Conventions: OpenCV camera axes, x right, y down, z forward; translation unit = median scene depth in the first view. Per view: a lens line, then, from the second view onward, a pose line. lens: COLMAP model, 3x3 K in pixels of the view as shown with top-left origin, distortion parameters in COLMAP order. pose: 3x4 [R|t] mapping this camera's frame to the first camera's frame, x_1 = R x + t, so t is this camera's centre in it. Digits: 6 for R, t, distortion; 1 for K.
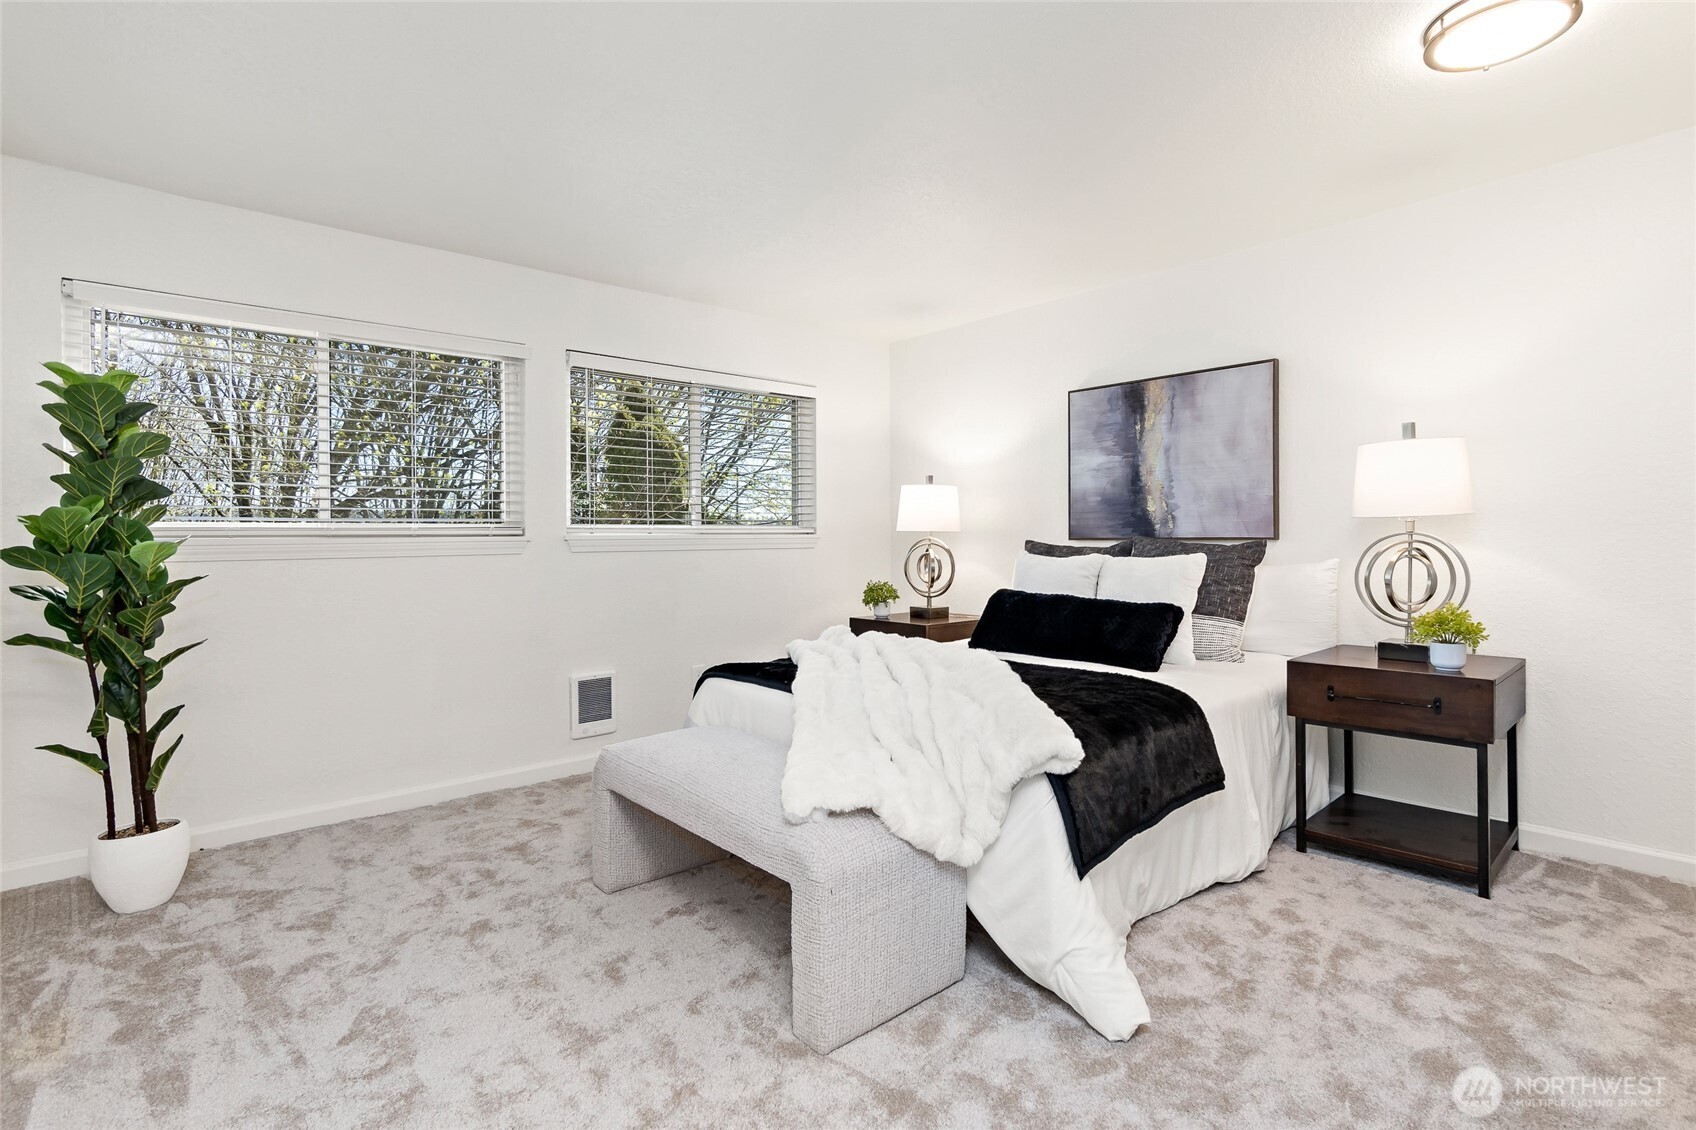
lens RADIAL K [[785.1, 0, 856.4], [0, 785.1, 551.1], [0, 0, 1]] dist [-0.010894, 0.003820]
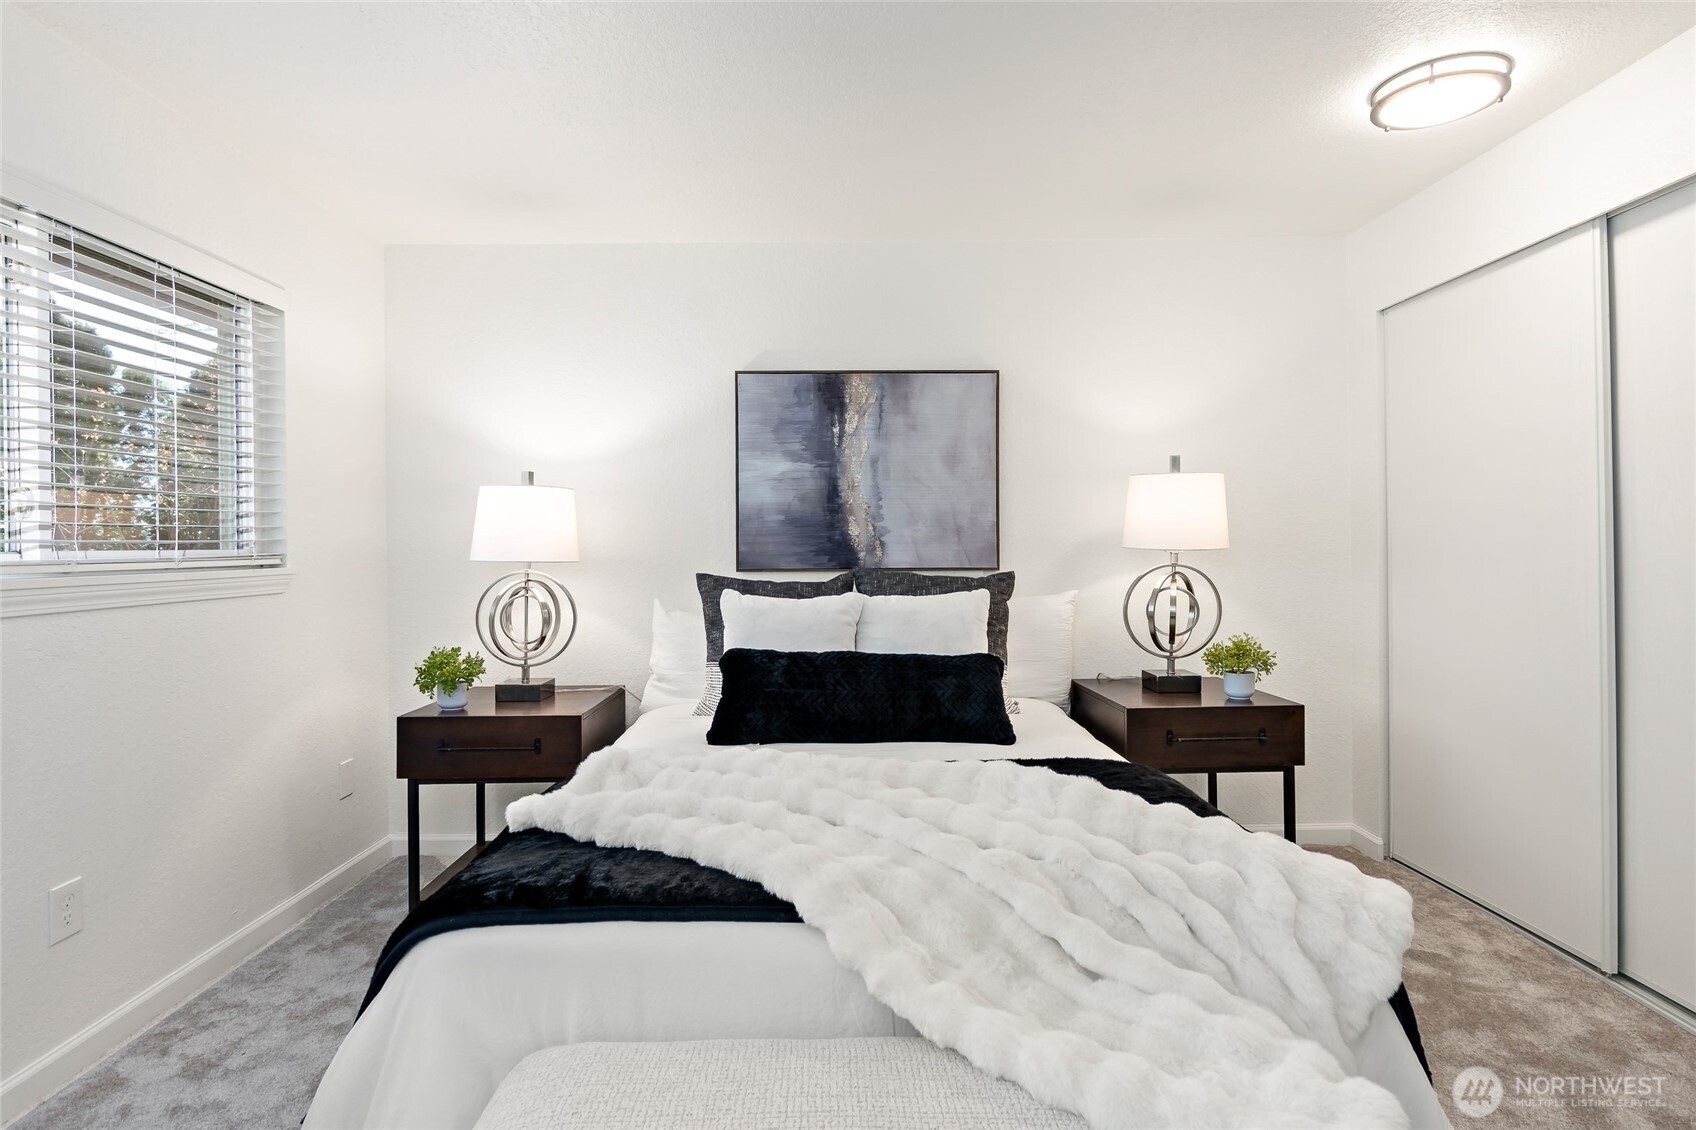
lens RADIAL K [[863.3, 0, 841.6], [0, 863.3, 556.4], [0, 0, 1]] dist [-0.003079, -0.000126]
pose [[0.664239, -0.007715, 0.747480, -0.298182], [0.014160, 0.999897, -0.002262, -0.027819], [-0.747386, 0.012087, 0.664280, 0.421633]]
